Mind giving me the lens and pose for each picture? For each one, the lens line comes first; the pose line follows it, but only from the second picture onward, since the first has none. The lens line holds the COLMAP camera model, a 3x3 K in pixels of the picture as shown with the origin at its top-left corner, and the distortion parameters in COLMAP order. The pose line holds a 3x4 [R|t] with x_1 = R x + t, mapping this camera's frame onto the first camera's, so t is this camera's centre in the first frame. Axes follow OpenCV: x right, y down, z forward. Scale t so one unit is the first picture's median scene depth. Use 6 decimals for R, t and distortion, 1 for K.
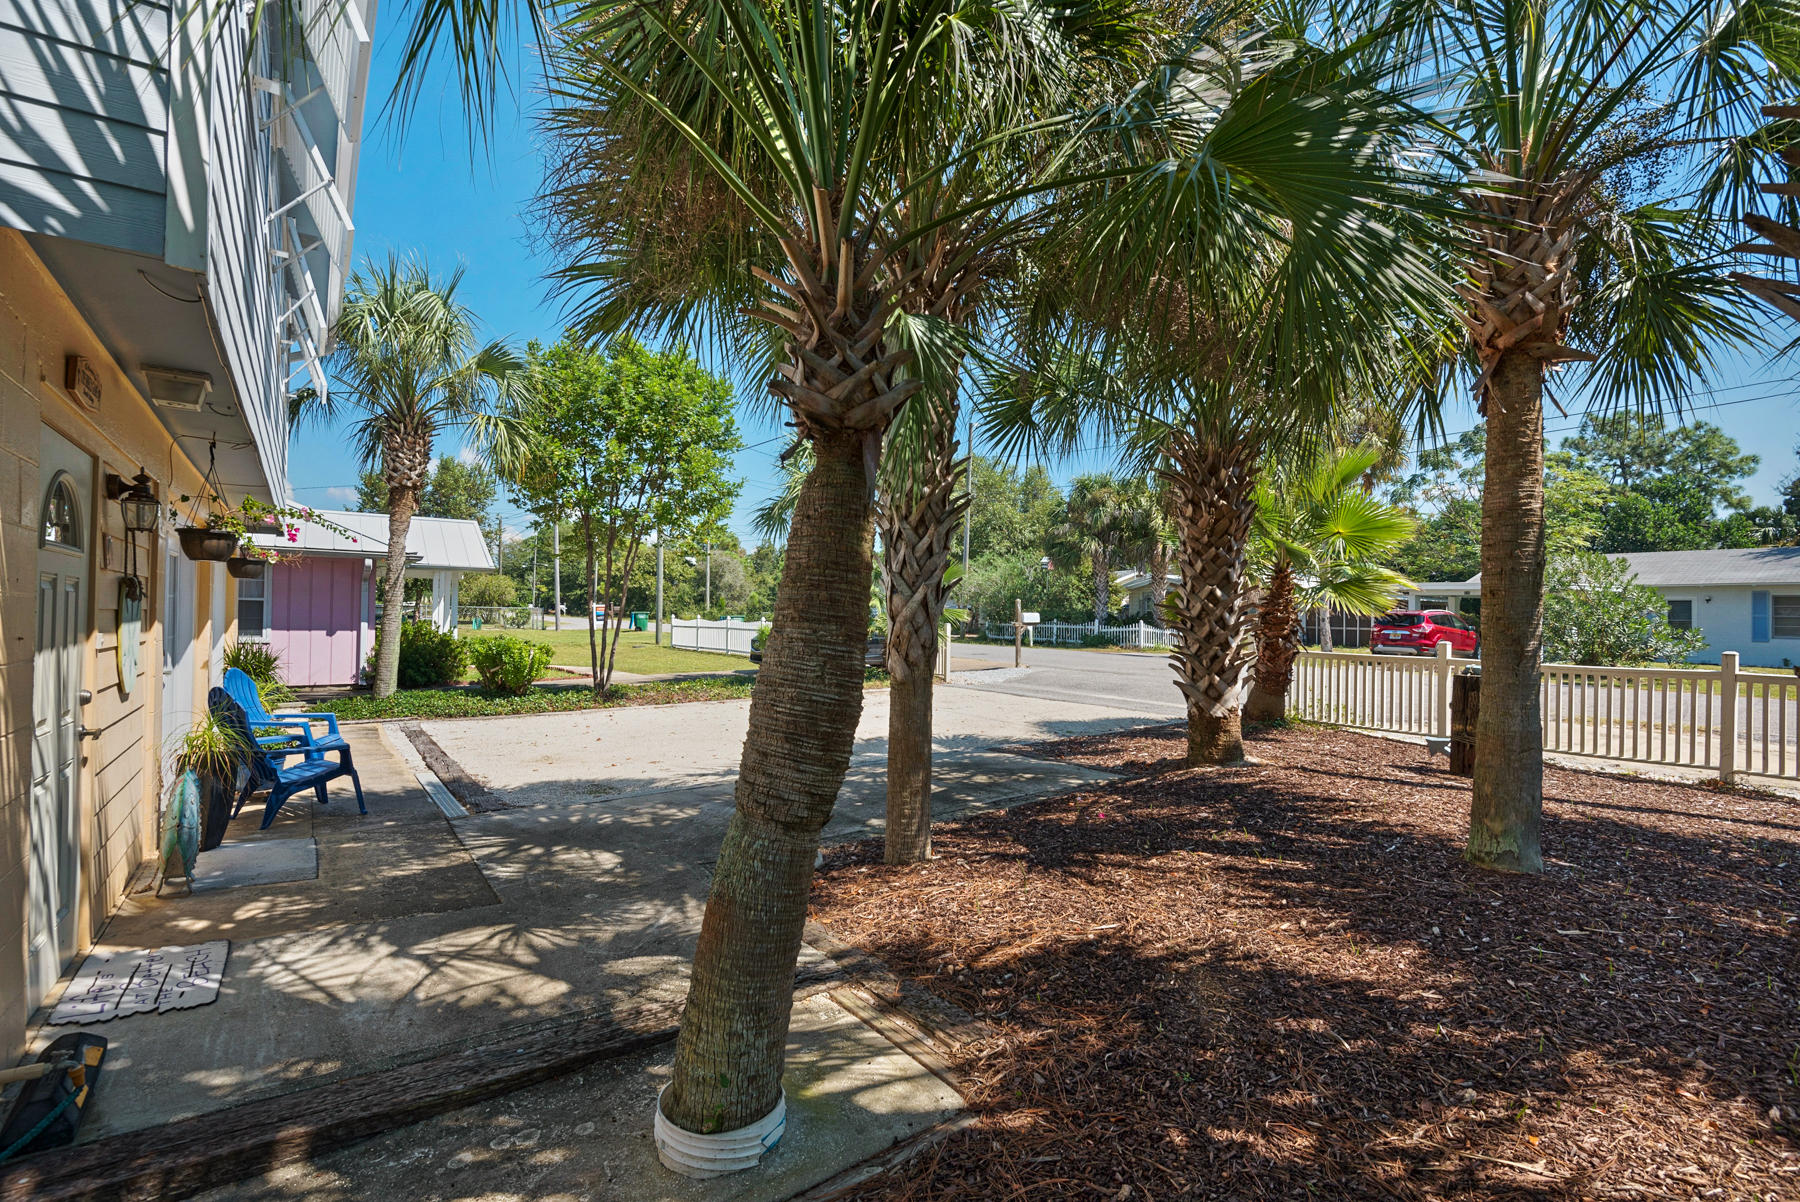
lens RADIAL K [[881.3, 0, 900.0], [0, 881.3, 601.0], [0, 0, 1]] dist [0.000476, -0.000248]
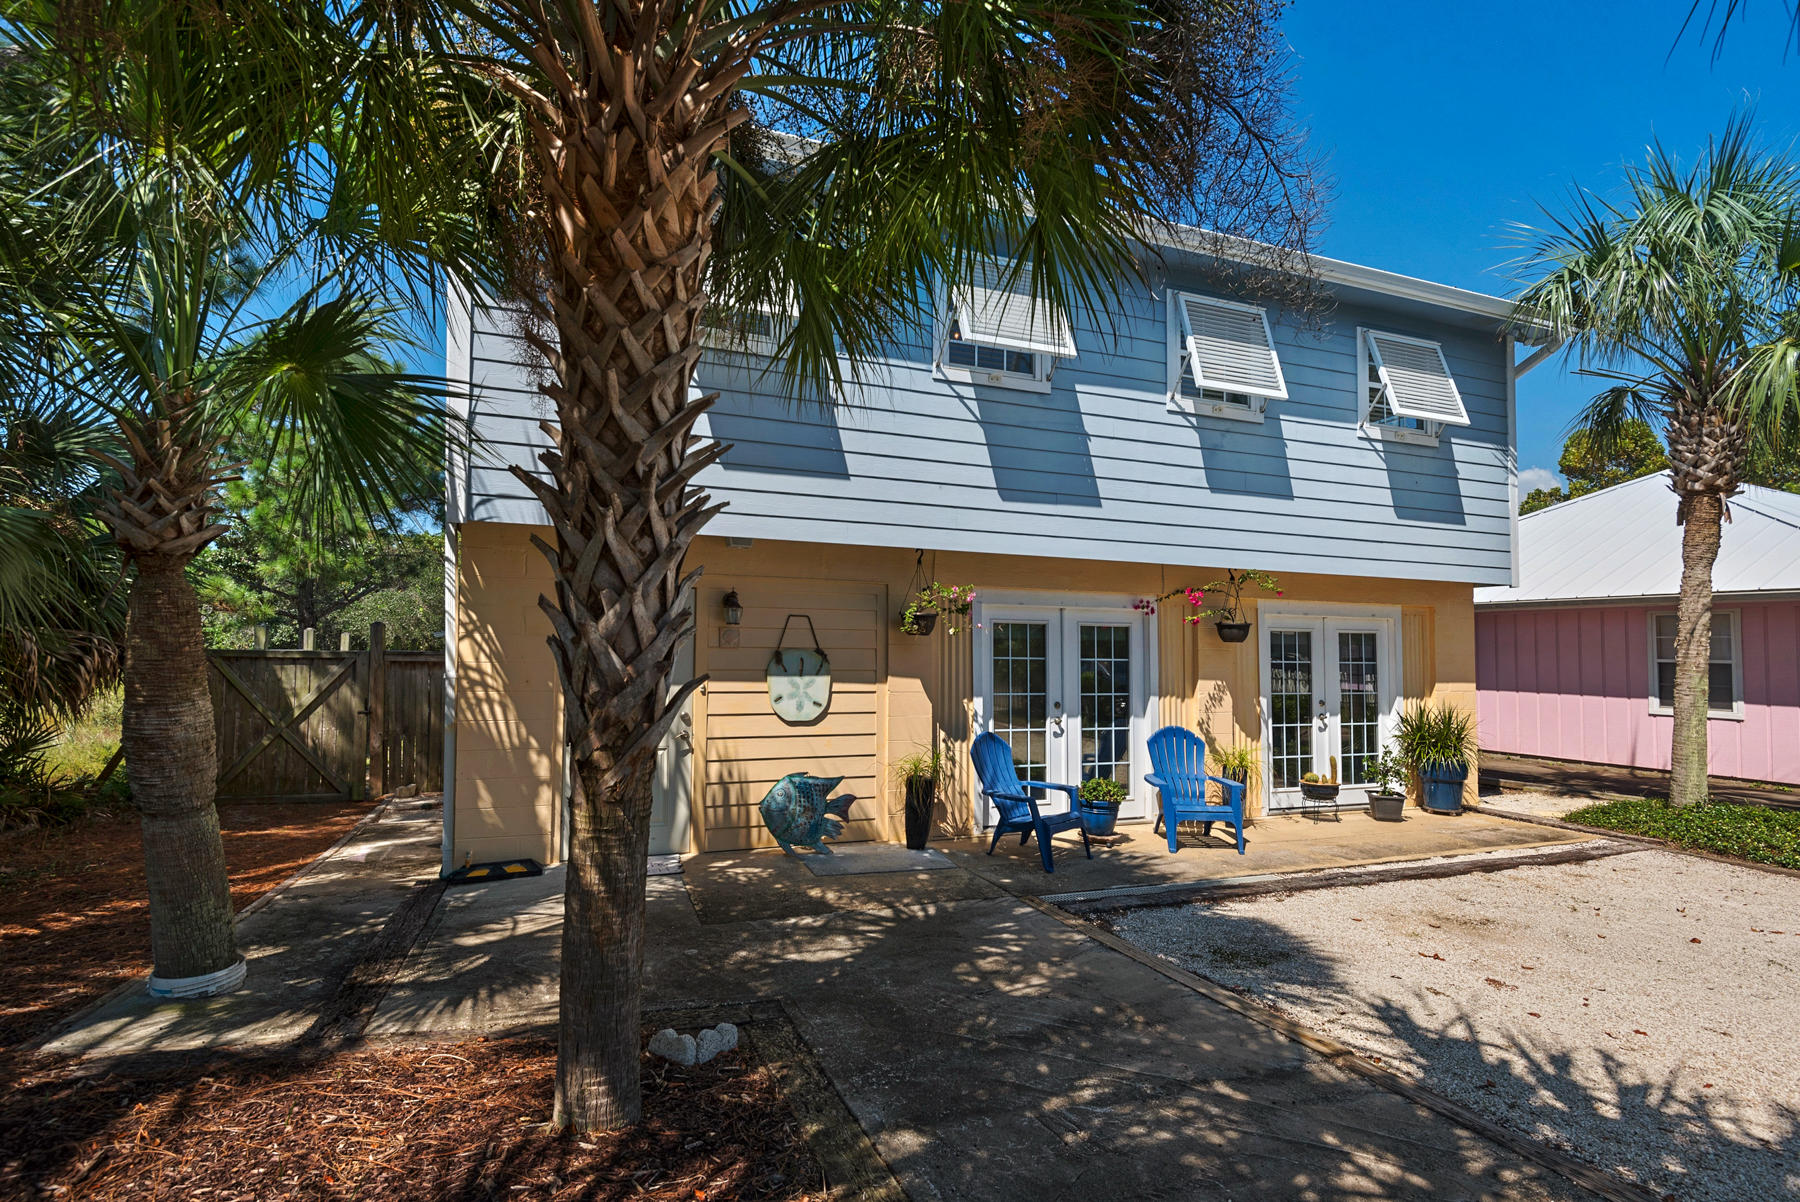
lens RADIAL K [[871.2, 0, 841.1], [0, 871.2, 604.4], [0, 0, 1]] dist [-0.001324, -0.001388]
pose [[-0.252141, -0.054901, -0.966132, 0.540392], [-0.009766, 0.998483, -0.054190, -0.008874], [0.967641, -0.004228, -0.252295, 1.293137]]
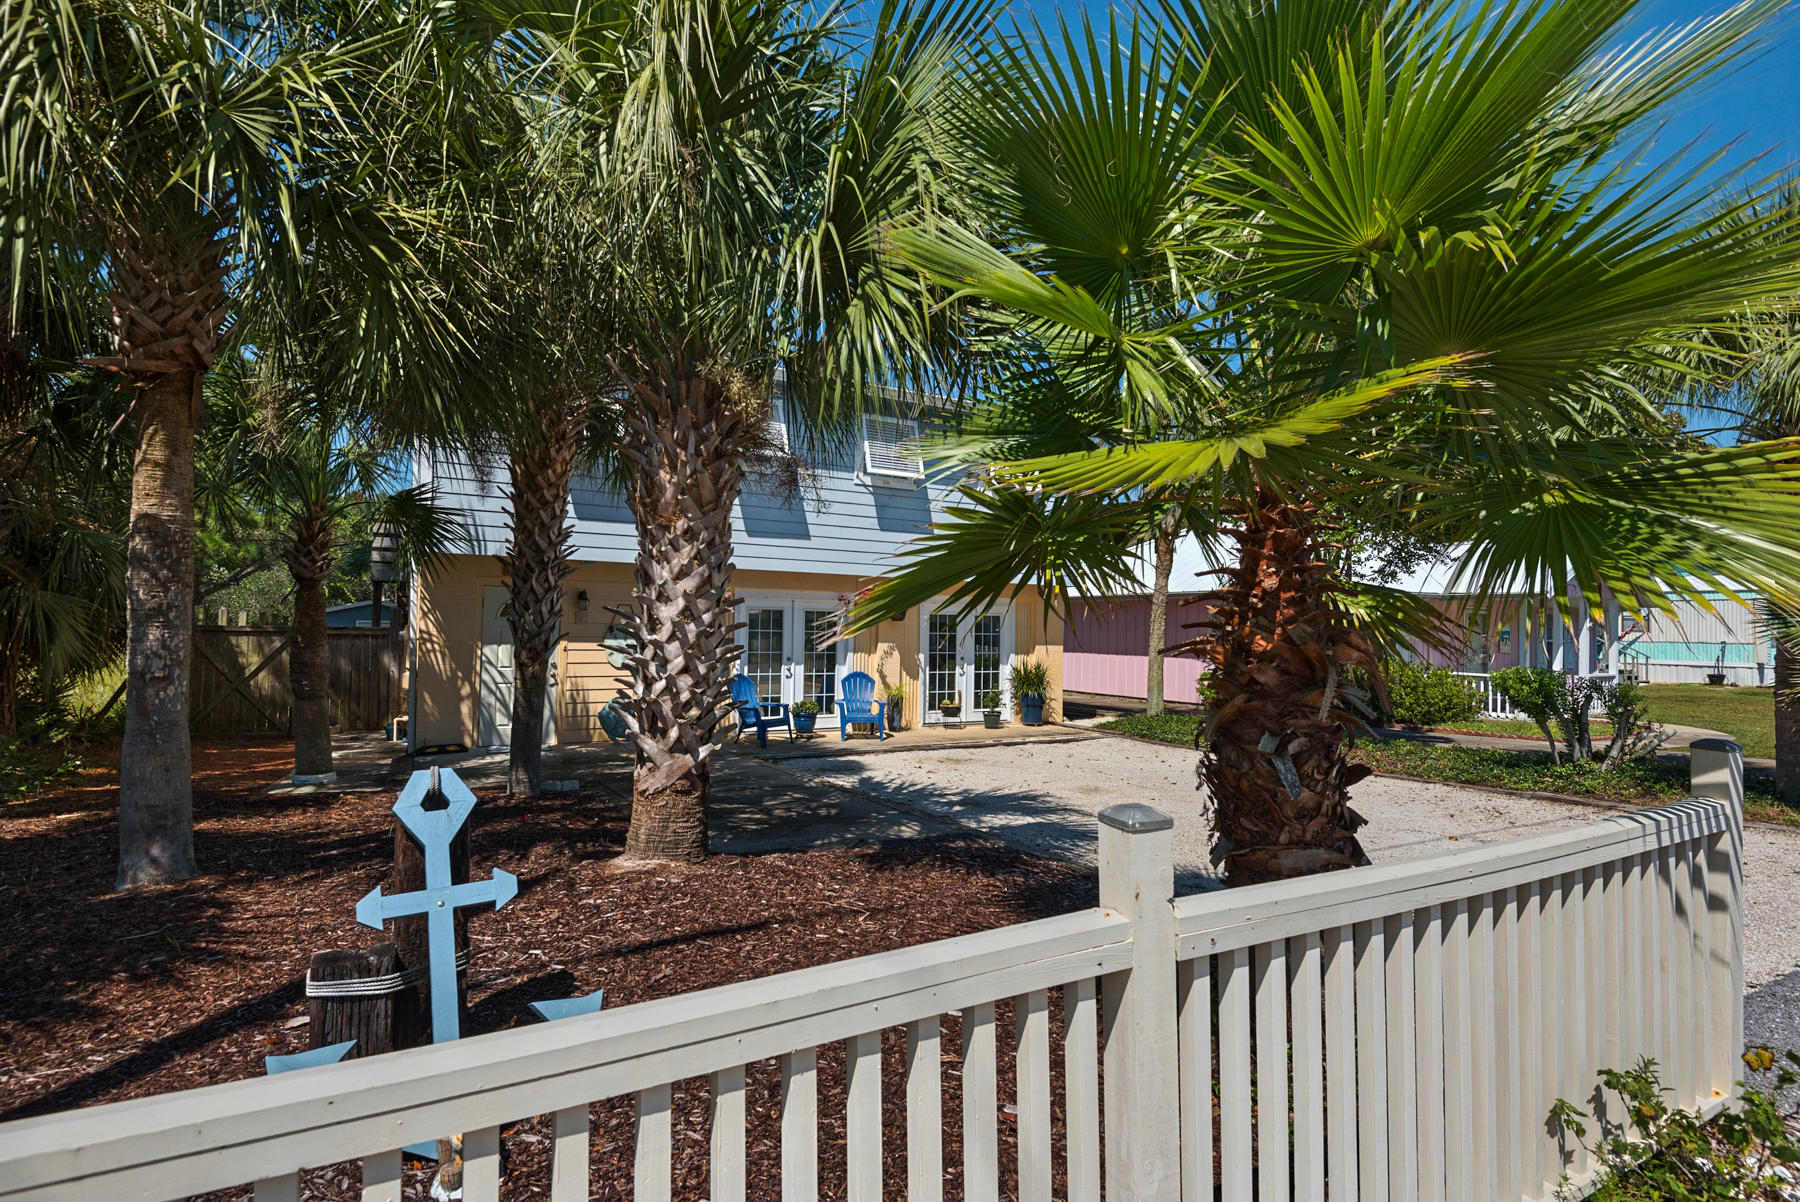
lens RADIAL K [[919.9, 0, 898.5], [0, 919.9, 558.4], [0, 0, 1]] dist [0.002247, -0.000117]
pose [[-0.057431, -0.080173, -0.995125, 1.631866], [-0.009668, 0.996768, -0.079747, 0.001021], [0.998303, 0.005041, -0.058020, 1.752168]]
